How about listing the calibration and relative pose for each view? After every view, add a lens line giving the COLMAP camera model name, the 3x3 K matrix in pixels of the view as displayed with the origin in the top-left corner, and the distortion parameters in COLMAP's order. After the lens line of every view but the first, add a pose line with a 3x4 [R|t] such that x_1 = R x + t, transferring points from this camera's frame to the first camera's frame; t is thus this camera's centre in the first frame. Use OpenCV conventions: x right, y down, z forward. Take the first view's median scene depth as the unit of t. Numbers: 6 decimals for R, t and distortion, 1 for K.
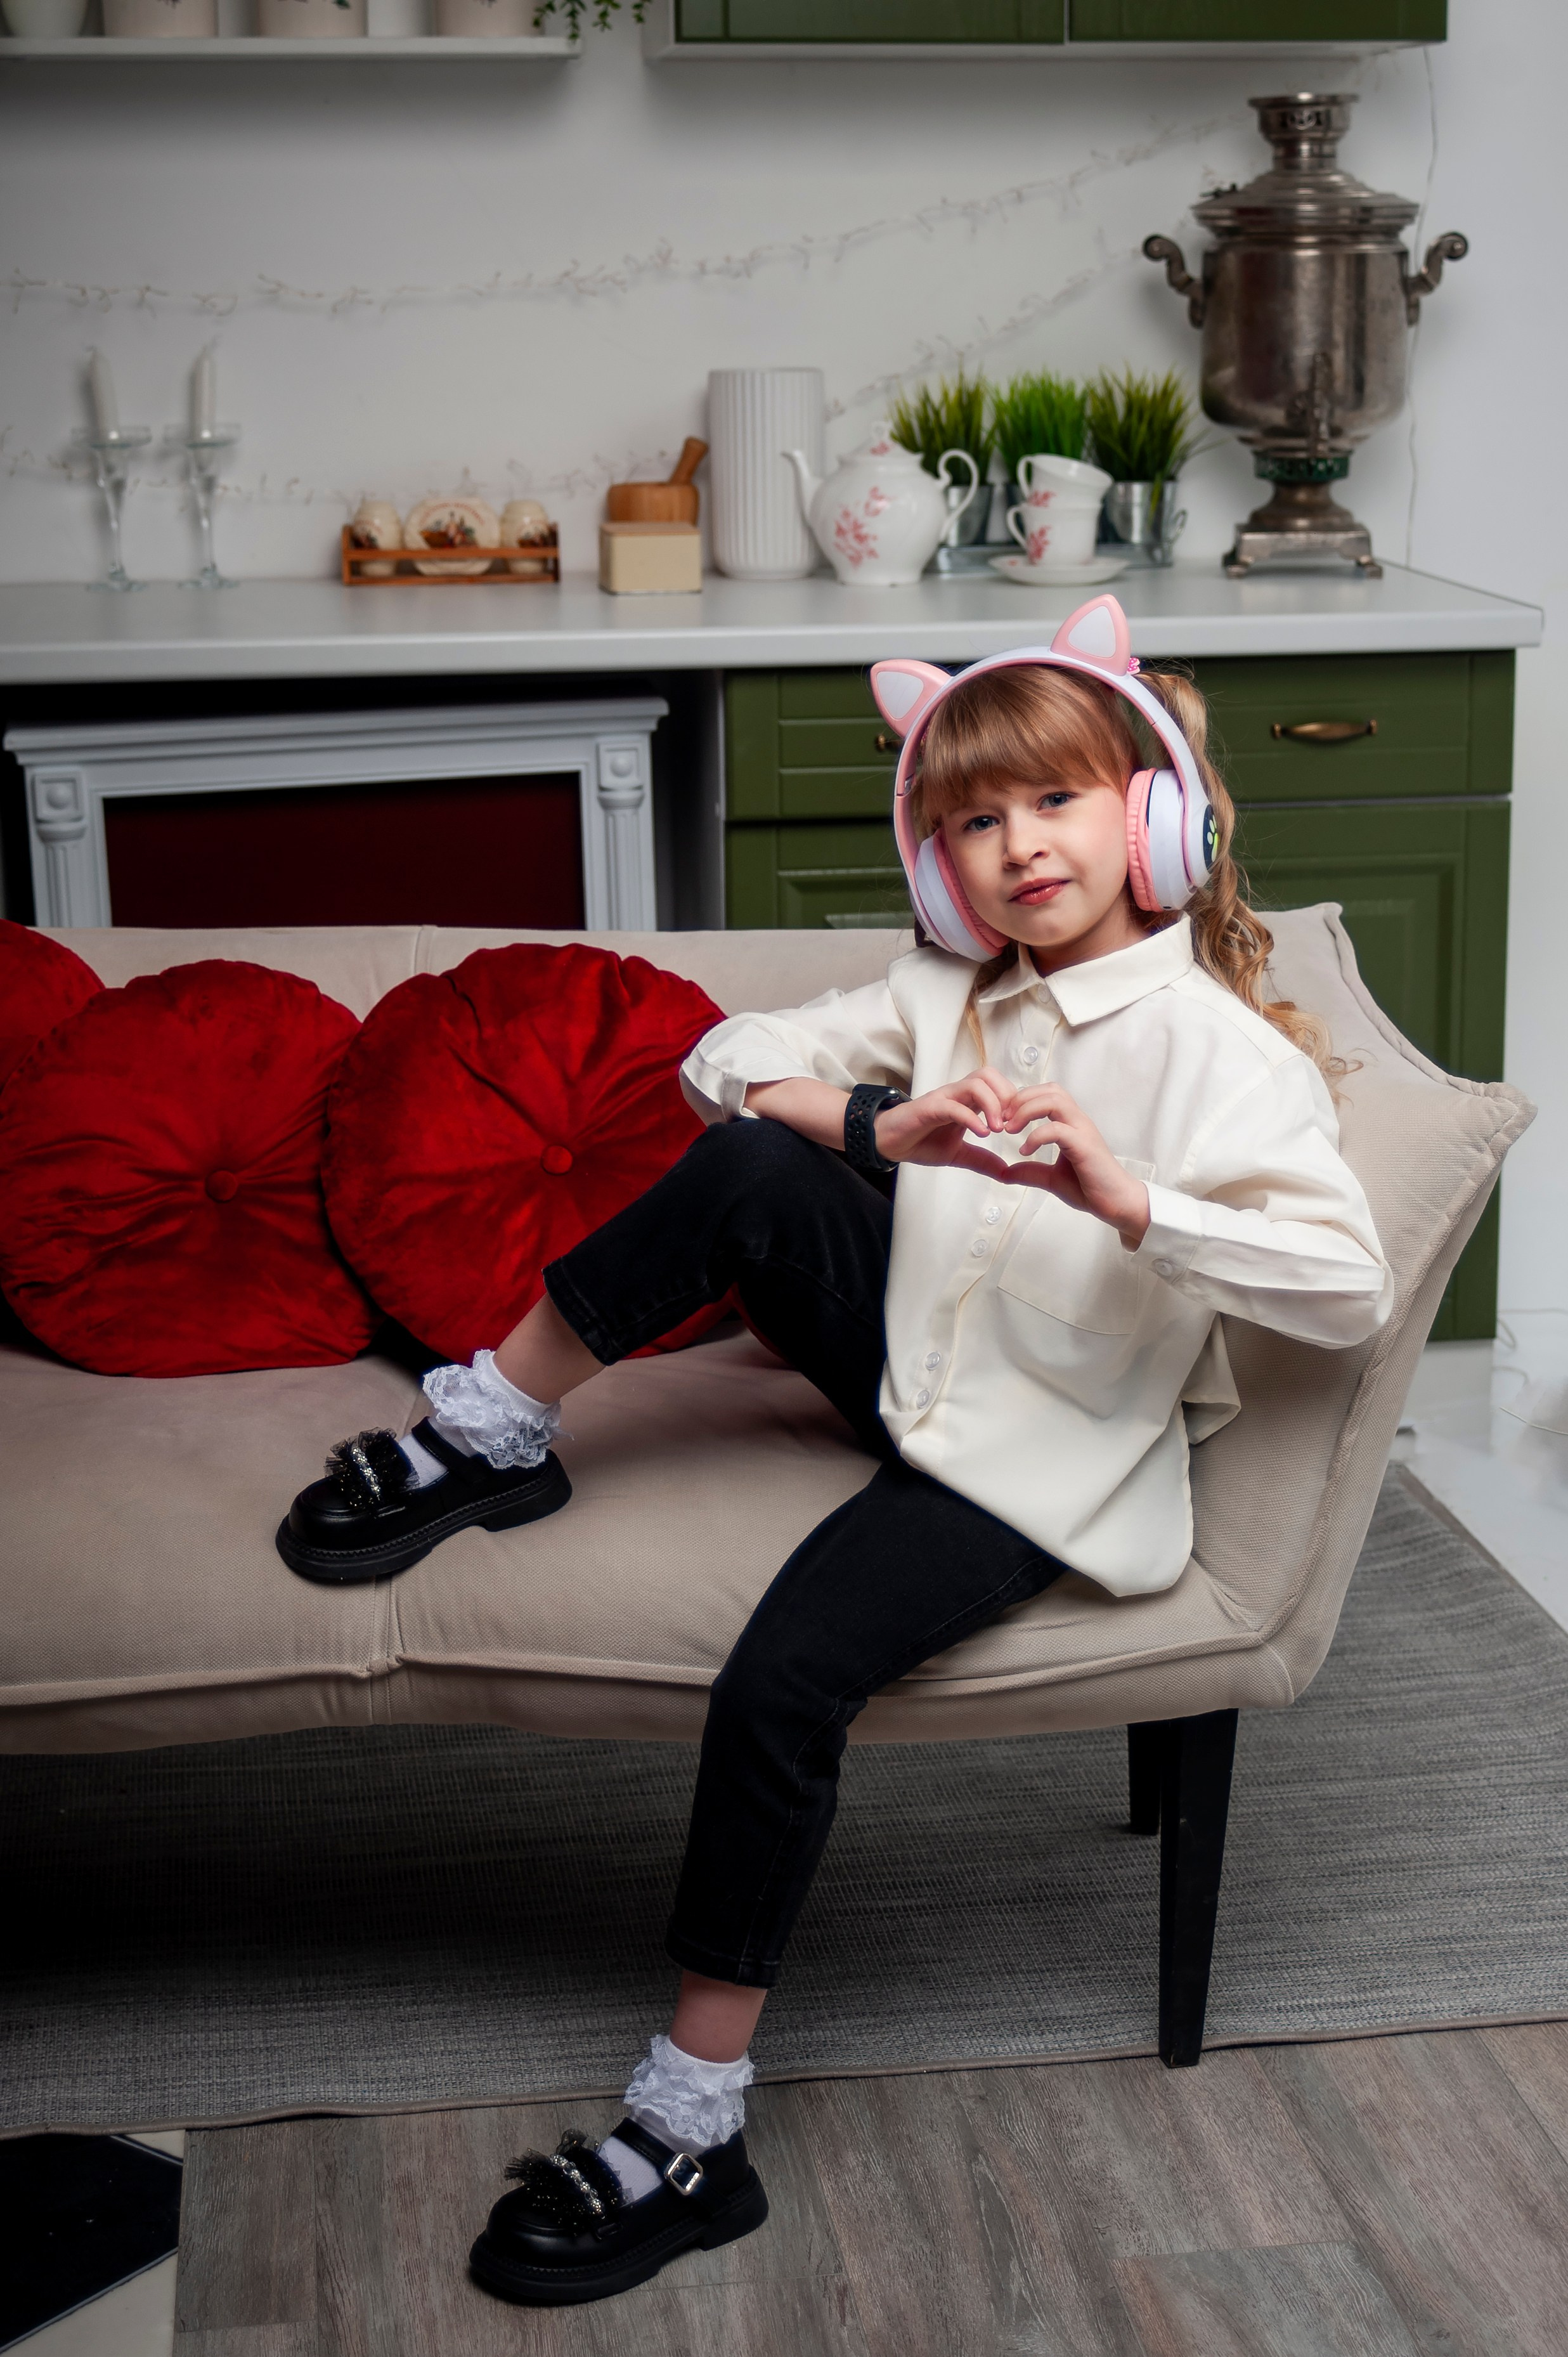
lens RADIAL K [[3838.3, 0, 862.7], [0, 3838.3, 1047.5], [0, 0, 1]] dist [-0.028172, 0.055823]
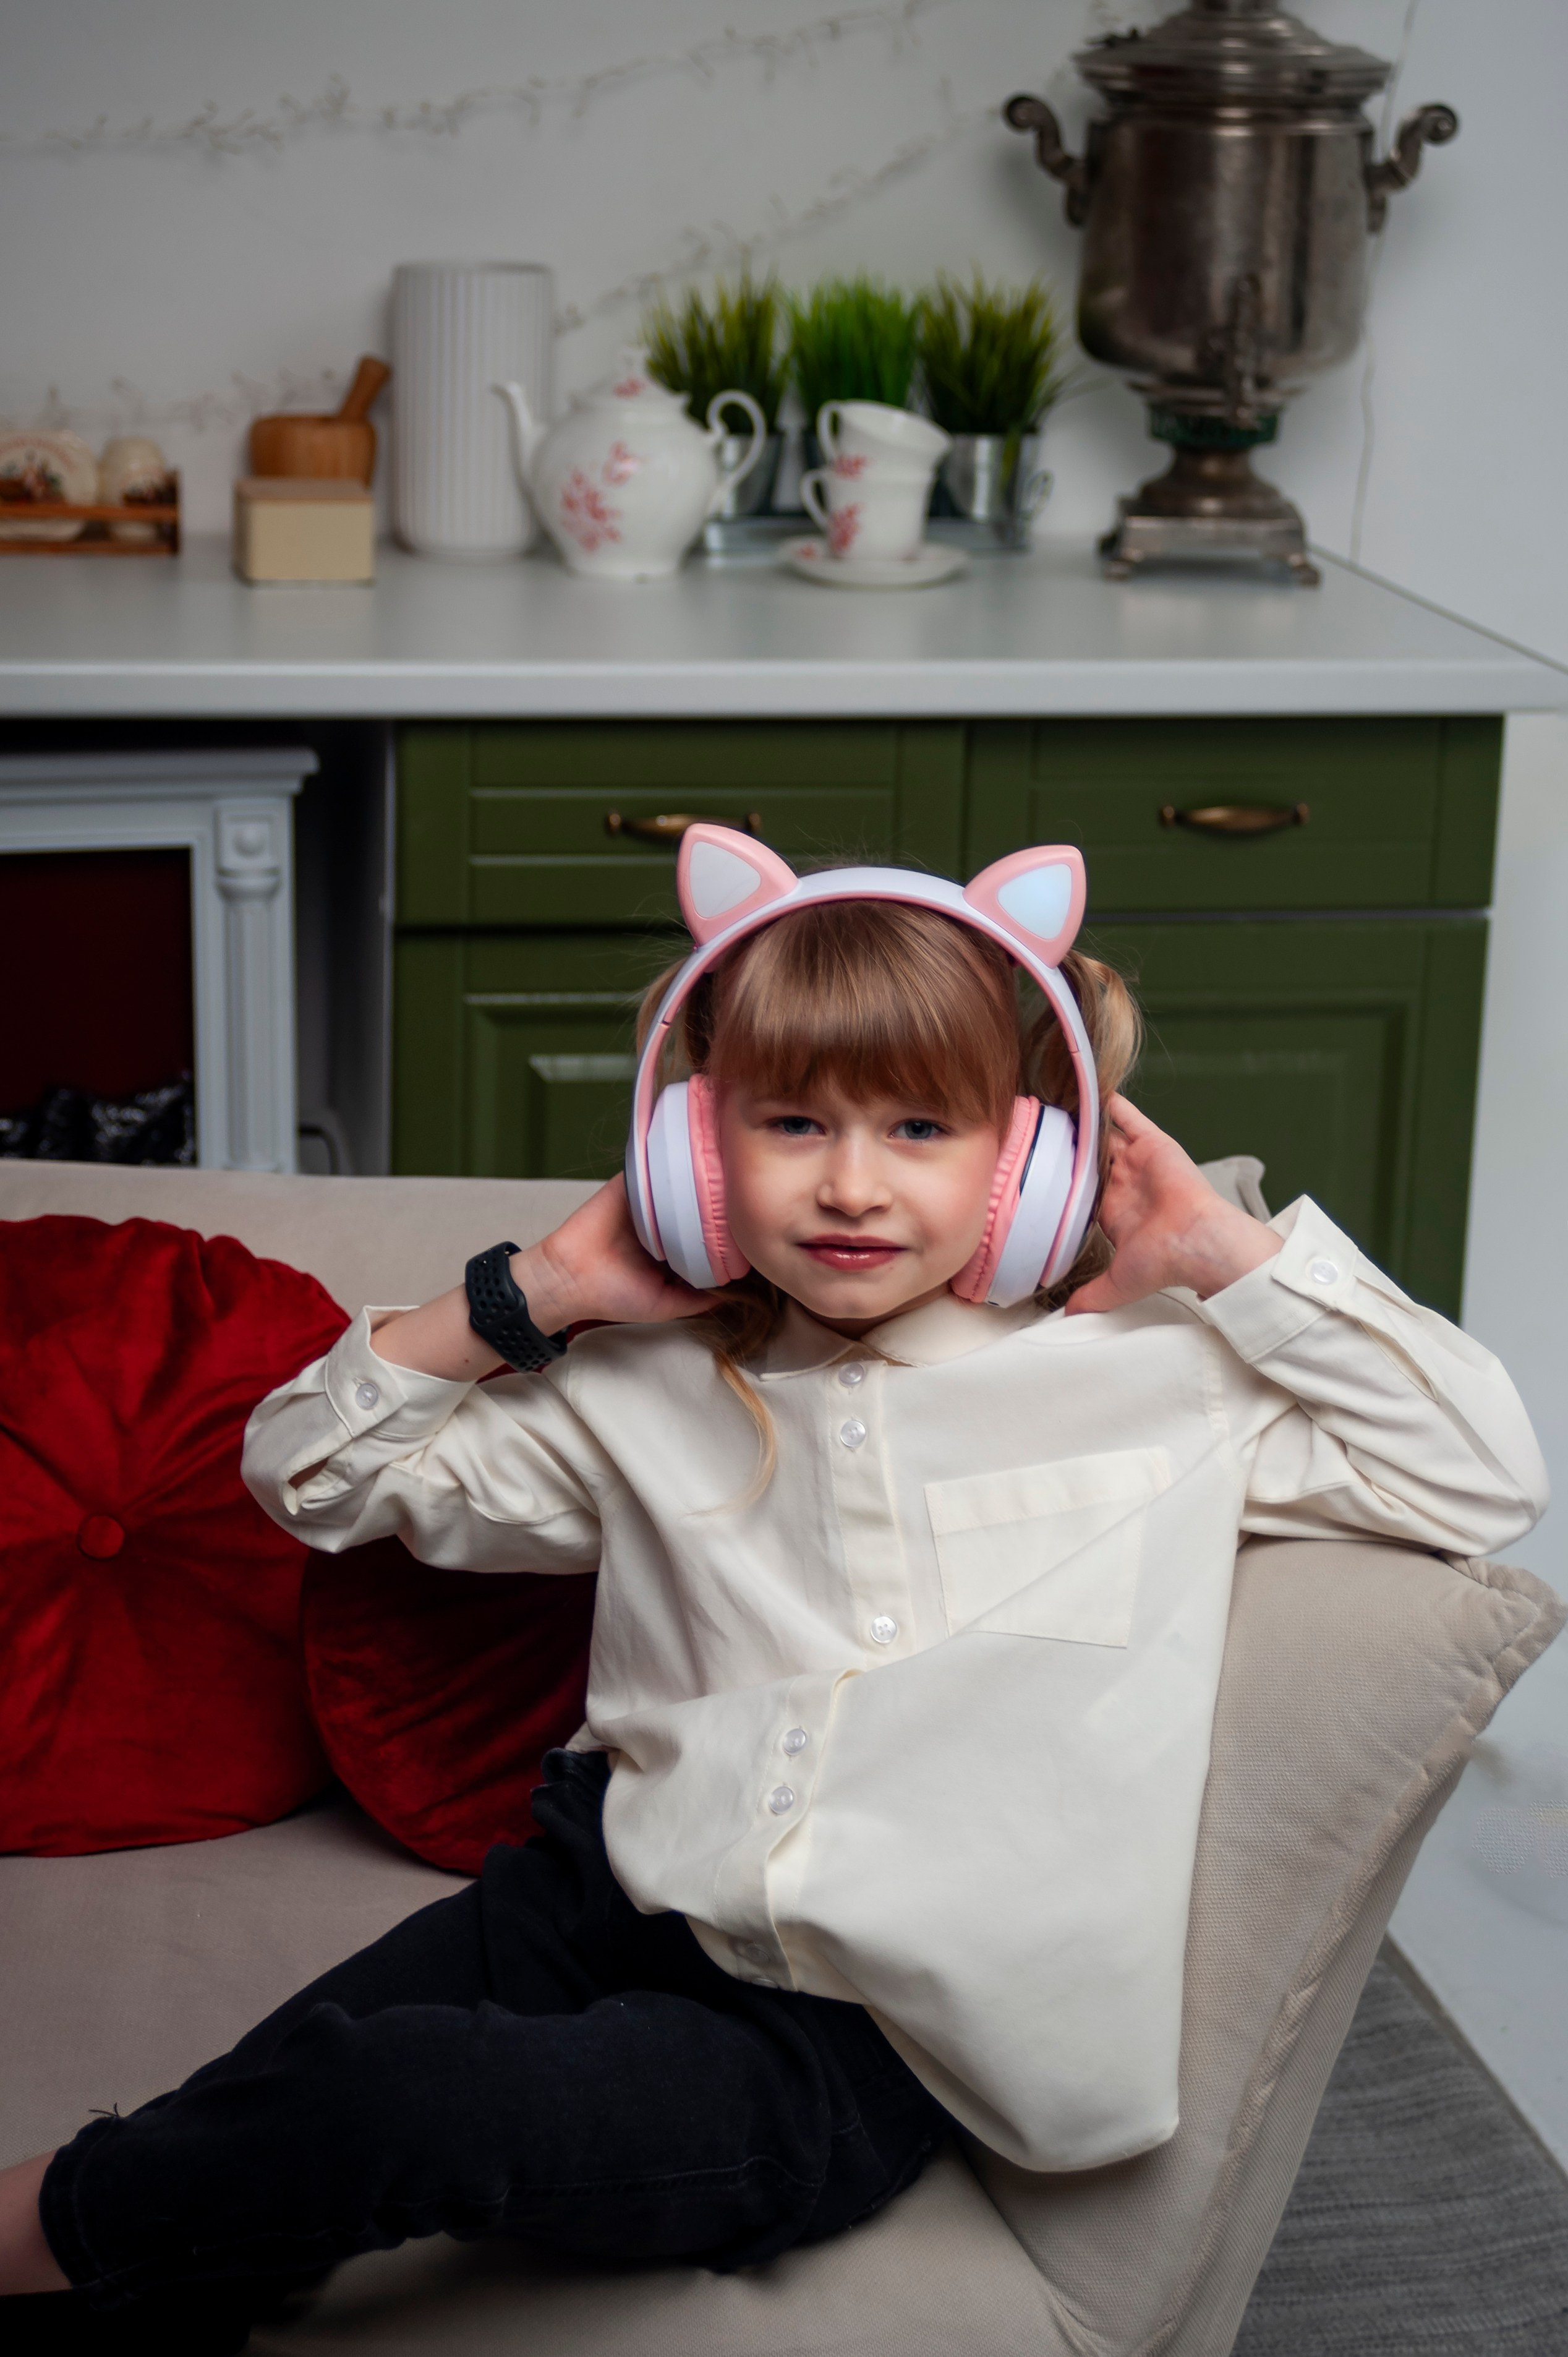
lens RADIAL K [[4626.7, 0, 693.8], [0, 4626.7, 1132.8], [0, 0, 1]] dist [0.036452, 0.049728]
pose [[0.999435, 0.029369, 0.016346, 0.006593], [-0.030114, 0.998423, 0.047368, -0.057788], [-0.014930, -0.047834, 0.998744, 0.126479]]
